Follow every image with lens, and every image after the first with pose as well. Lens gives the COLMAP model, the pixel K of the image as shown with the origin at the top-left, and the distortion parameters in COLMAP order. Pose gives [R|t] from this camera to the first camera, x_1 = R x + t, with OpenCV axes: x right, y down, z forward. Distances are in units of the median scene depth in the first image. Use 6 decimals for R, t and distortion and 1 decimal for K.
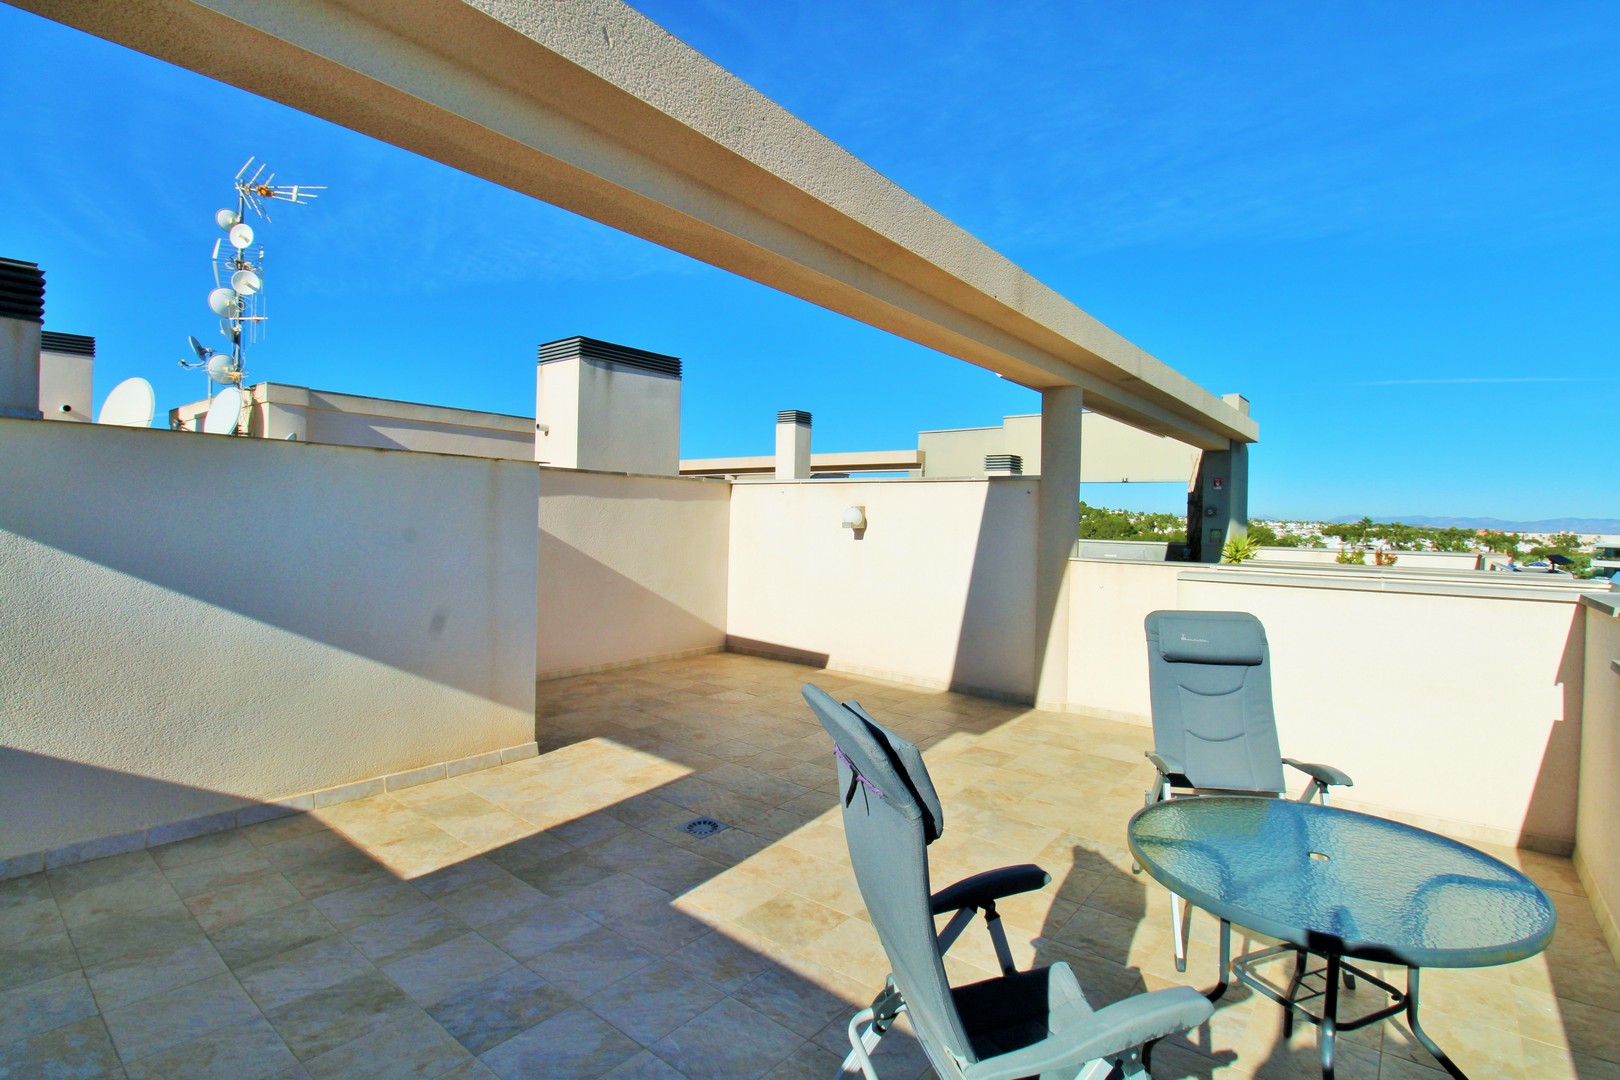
lens RADIAL K [[748.0, 0, 817.4], [0, 748.0, 529.7], [0, 0, 1]] dist [0.000149, -0.012987]
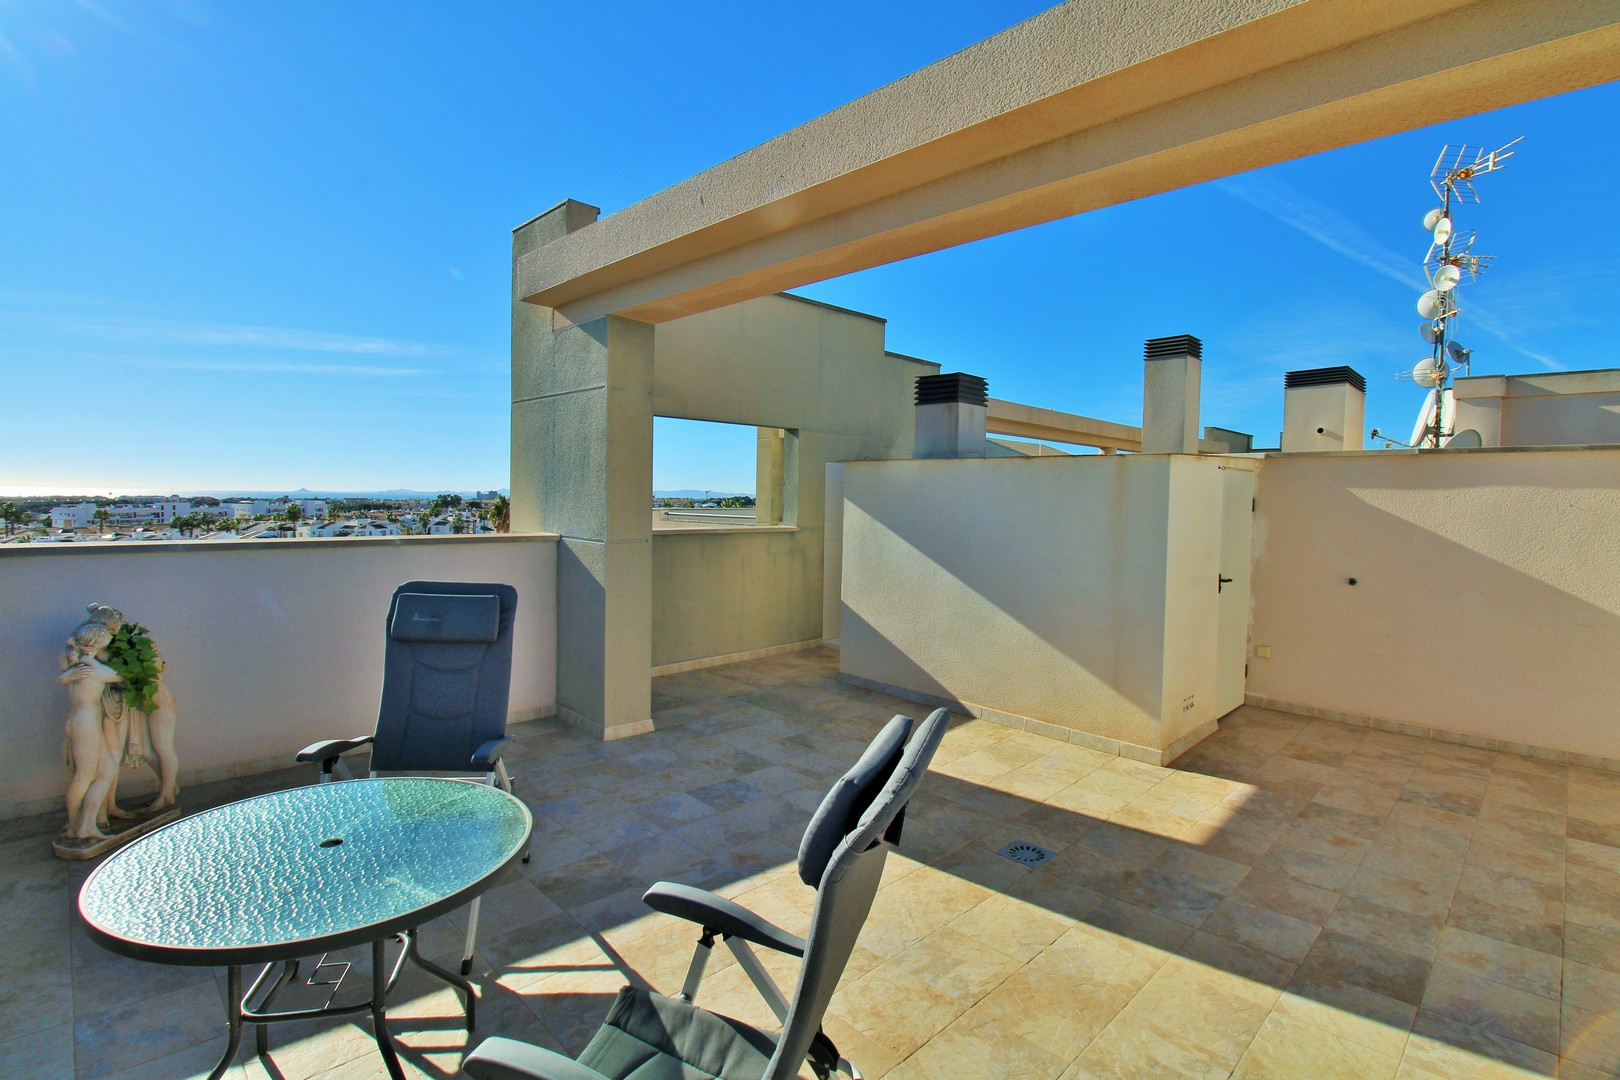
lens RADIAL K [[761.7, 0, 826.2], [0, 761.7, 529.3], [0, 0, 1]] dist [-0.001280, -0.015831]
pose [[-0.098367, 0.015678, -0.995027, 0.687376], [-0.033420, 0.999260, 0.019049, 0.001258], [0.994589, 0.035127, -0.097770, 0.749239]]
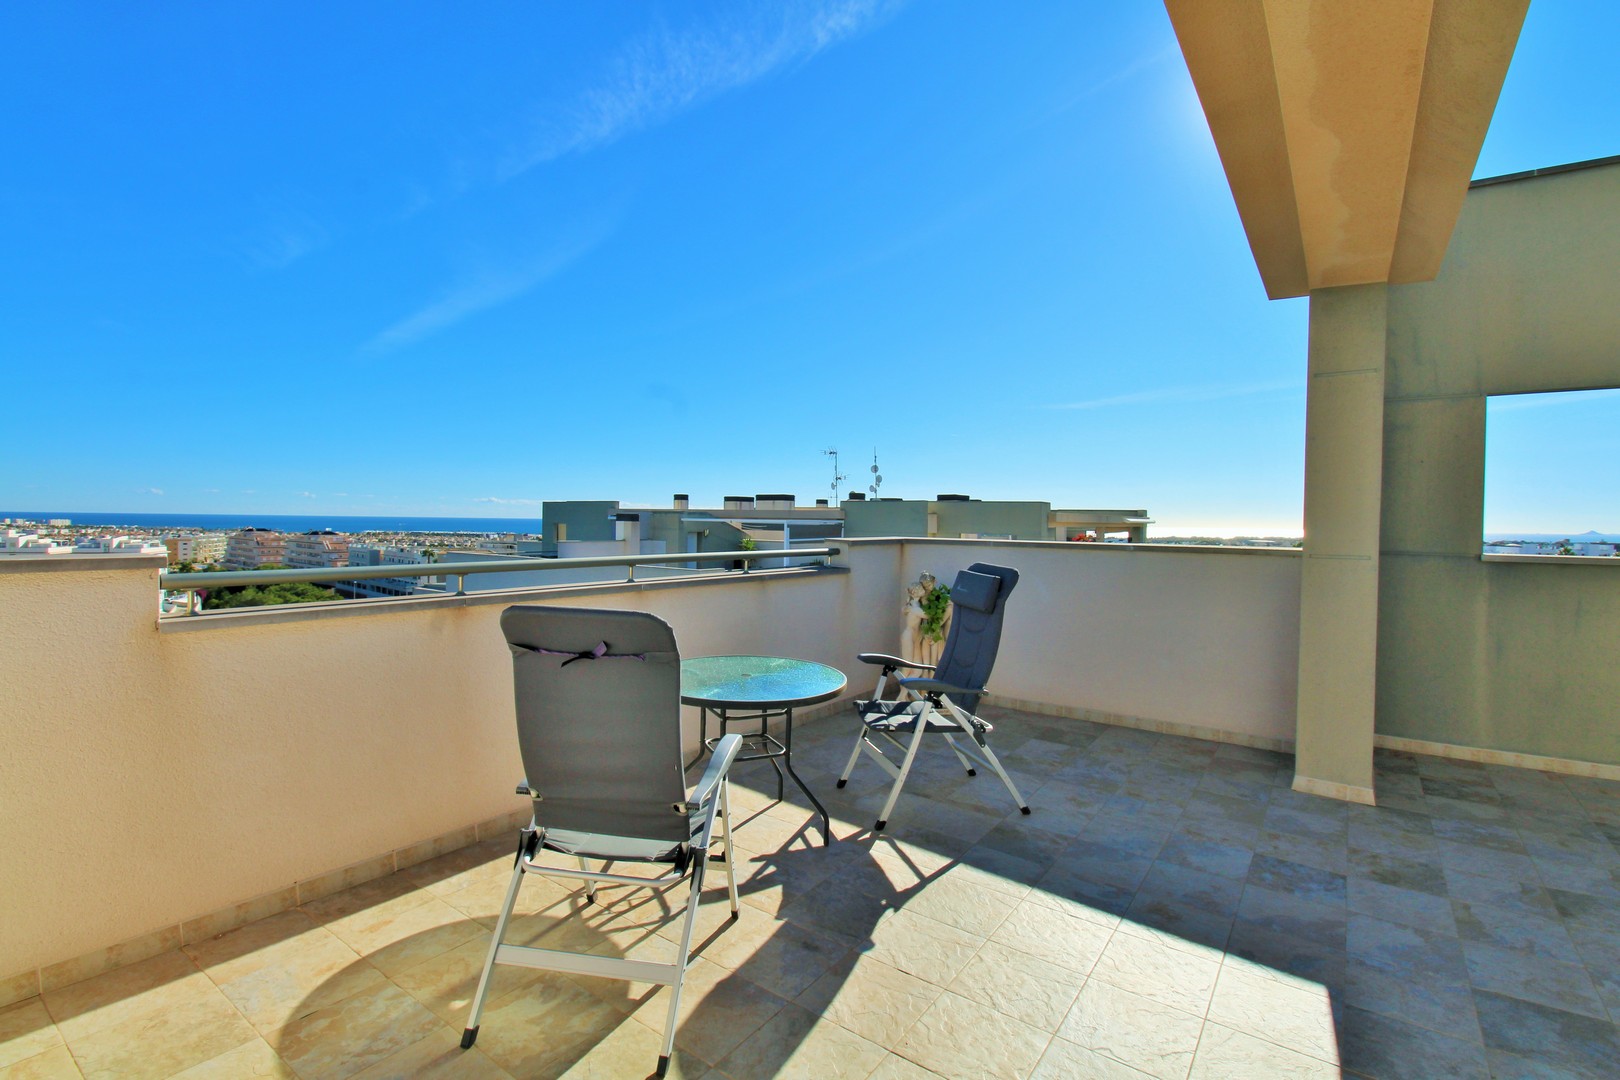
lens RADIAL K [[759.7, 0, 810.0], [0, 759.7, 540.0], [0, 0, 1]] dist [0.004106, -0.014419]
pose [[-0.997740, -0.036475, -0.056435, 0.280372], [-0.038658, 0.998527, 0.038076, 0.019916], [0.054963, 0.040172, -0.997680, 1.226212]]
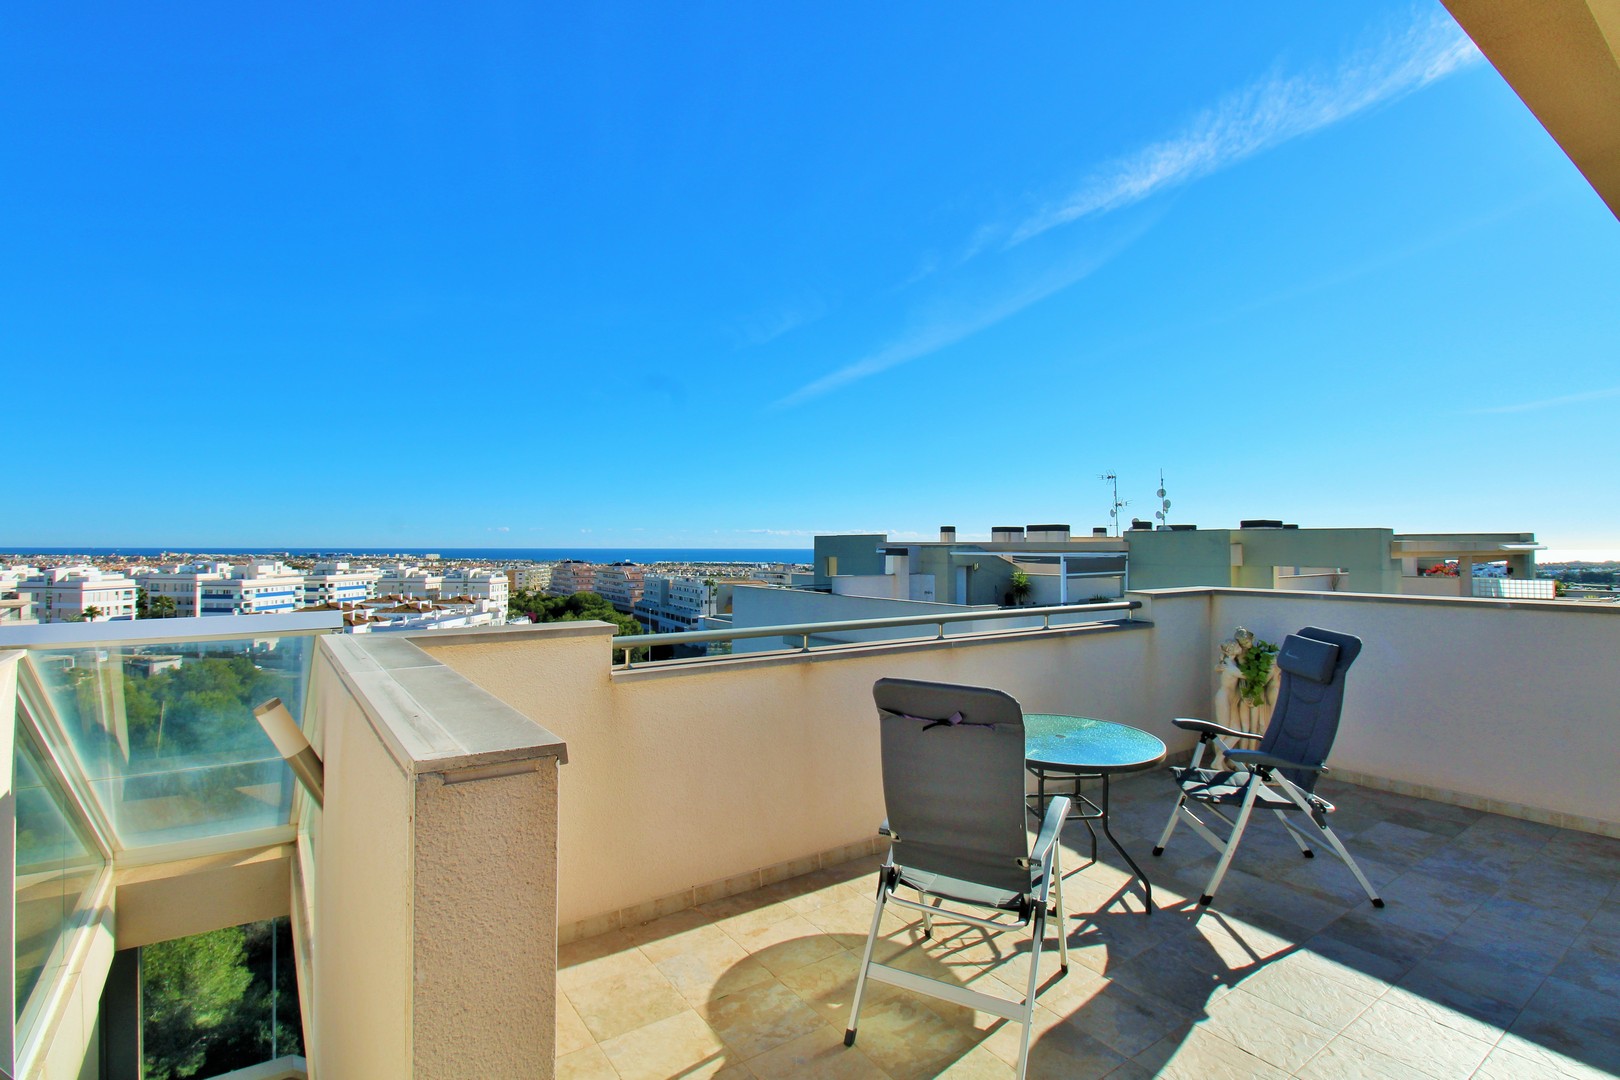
lens RADIAL K [[782.2, 0, 816.3], [0, 782.2, 531.1], [0, 0, 1]] dist [0.011543, -0.019861]
pose [[-0.962683, -0.019690, 0.269915, 0.327056], [-0.020580, 0.999788, -0.000468, -0.023953], [-0.269849, -0.006006, -0.962884, 1.332106]]
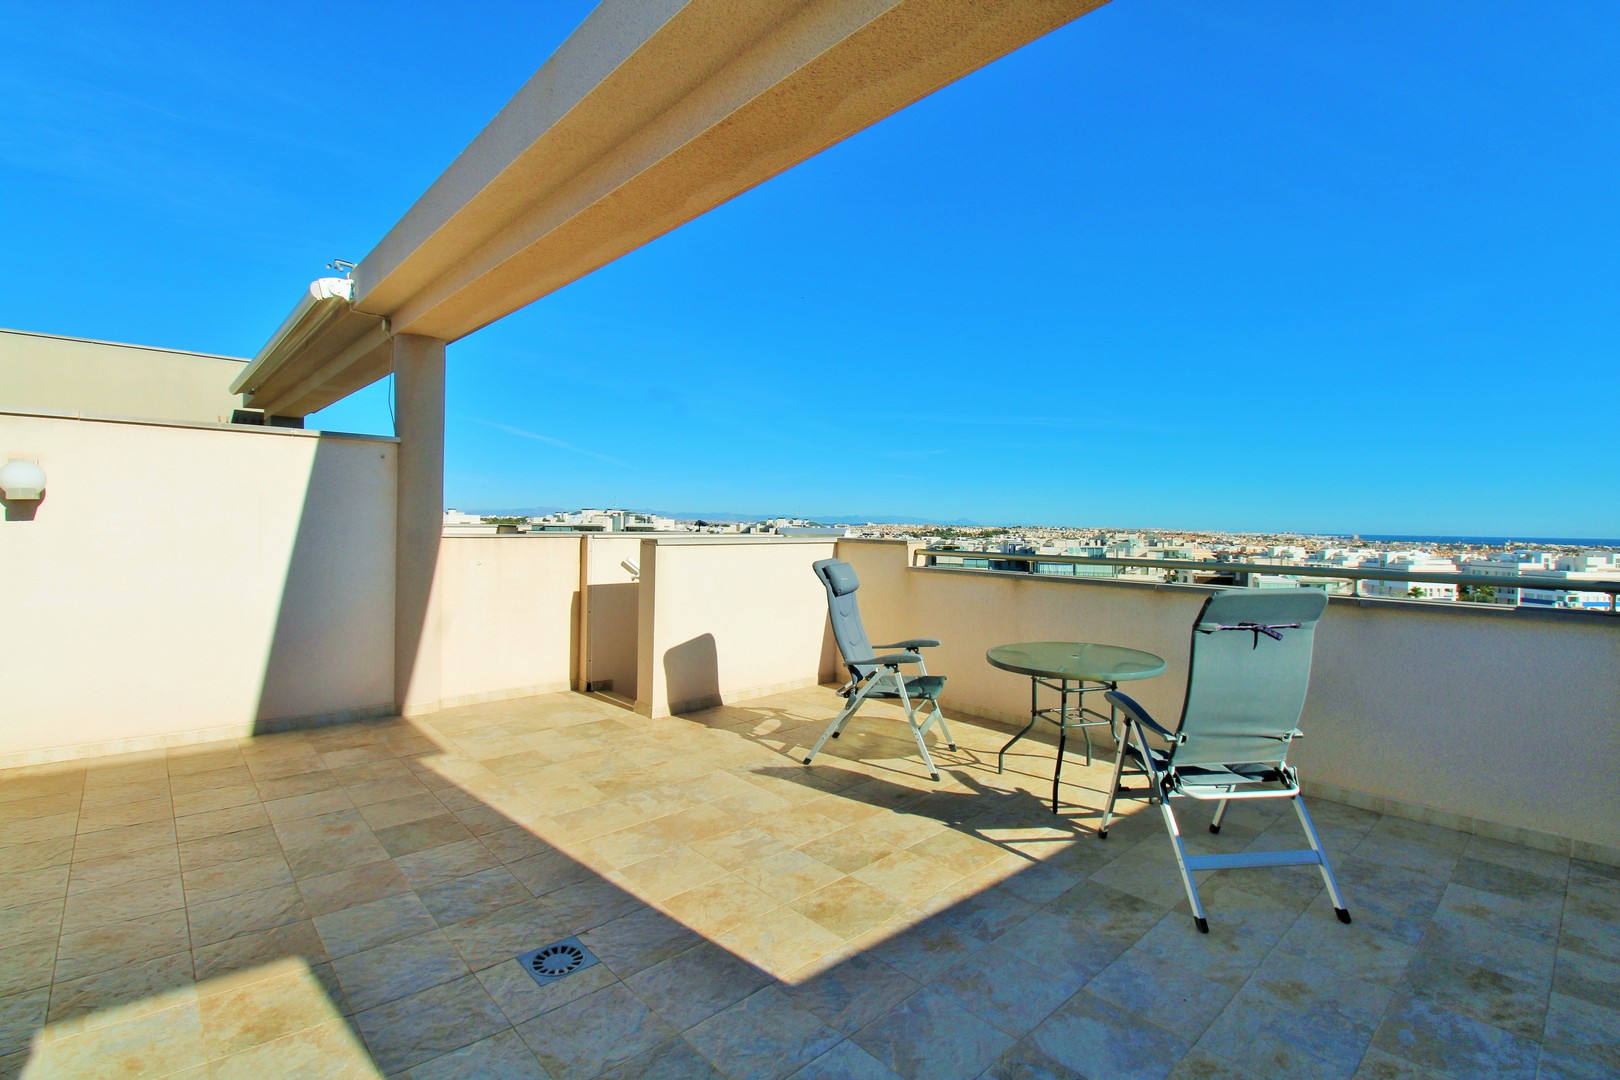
lens RADIAL K [[738.1, 0, 810.0], [0, 738.1, 540.0], [0, 0, 1]] dist [-0.001545, -0.011742]
pose [[0.164255, -0.041856, 0.985530, -0.648935], [0.002269, 0.999113, 0.042055, 0.010490], [-0.986415, -0.004671, 0.164204, 0.612101]]
